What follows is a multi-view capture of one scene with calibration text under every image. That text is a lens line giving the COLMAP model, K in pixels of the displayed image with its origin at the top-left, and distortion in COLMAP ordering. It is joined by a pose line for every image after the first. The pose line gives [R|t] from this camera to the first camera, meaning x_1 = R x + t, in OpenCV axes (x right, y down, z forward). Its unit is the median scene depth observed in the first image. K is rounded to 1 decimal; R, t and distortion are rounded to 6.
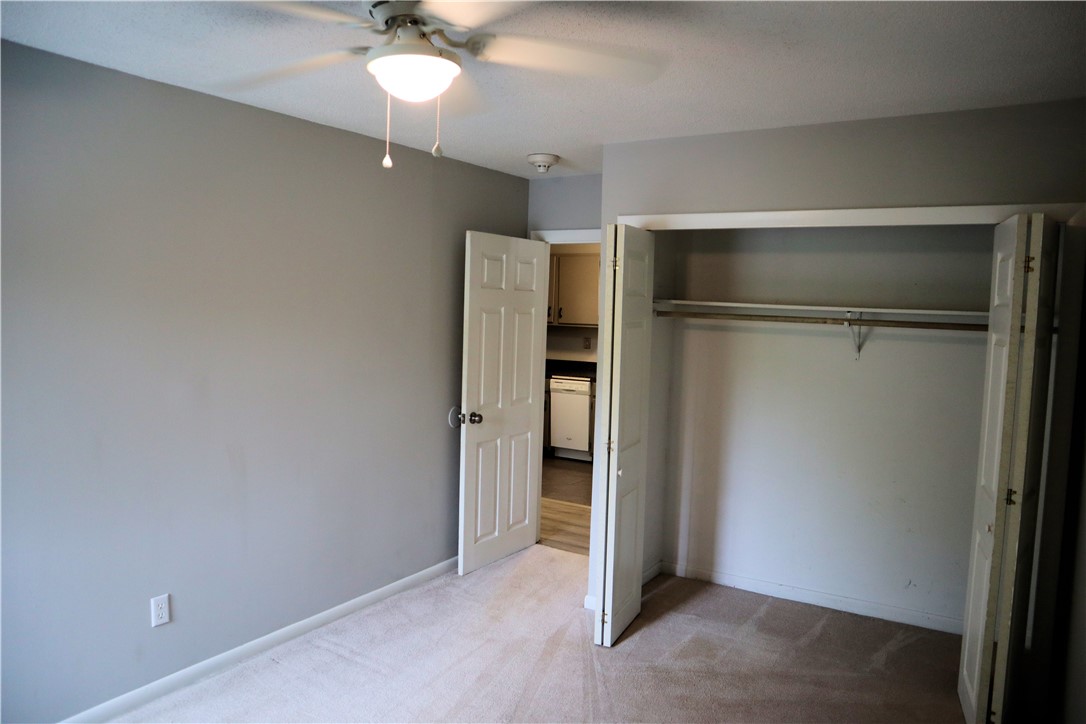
lens RADIAL K [[747.6, 0, 533.6], [0, 747.6, 343.4], [0, 0, 1]] dist [-0.120700, 0.069943]
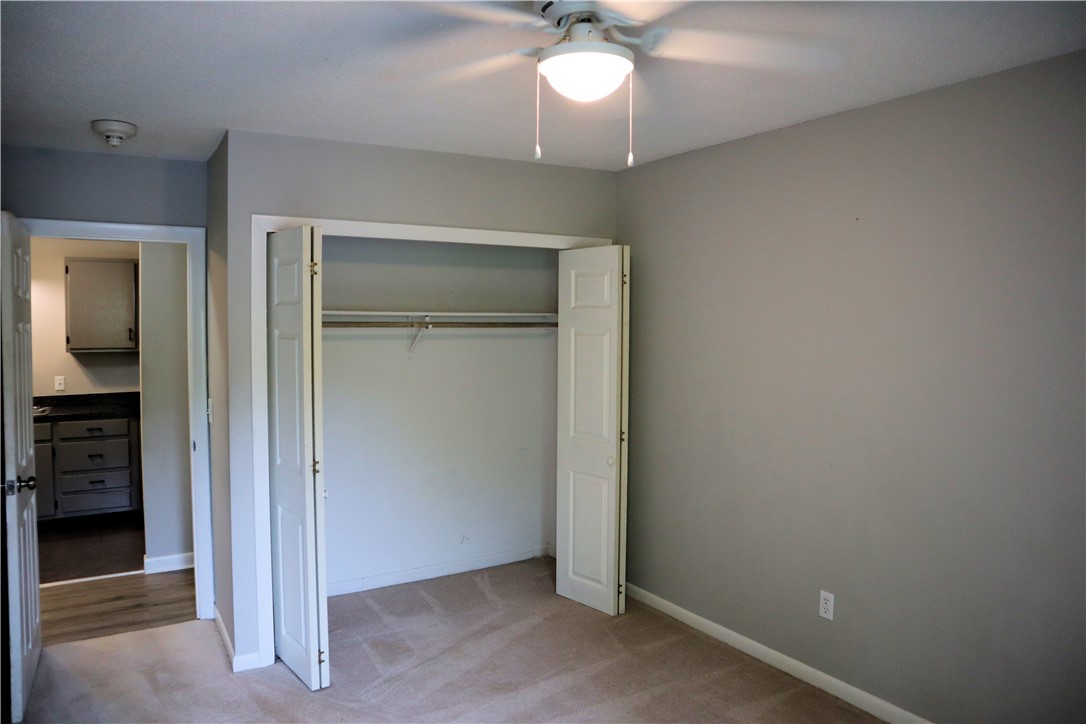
lens RADIAL K [[747.6, 0, 533.6], [0, 747.6, 343.4], [0, 0, 1]] dist [-0.120700, 0.069943]
pose [[0.456779, -0.051379, 0.888095, -0.558777], [0.056983, 0.997970, 0.028427, -0.025385], [-0.887754, 0.037621, 0.458779, 0.336115]]
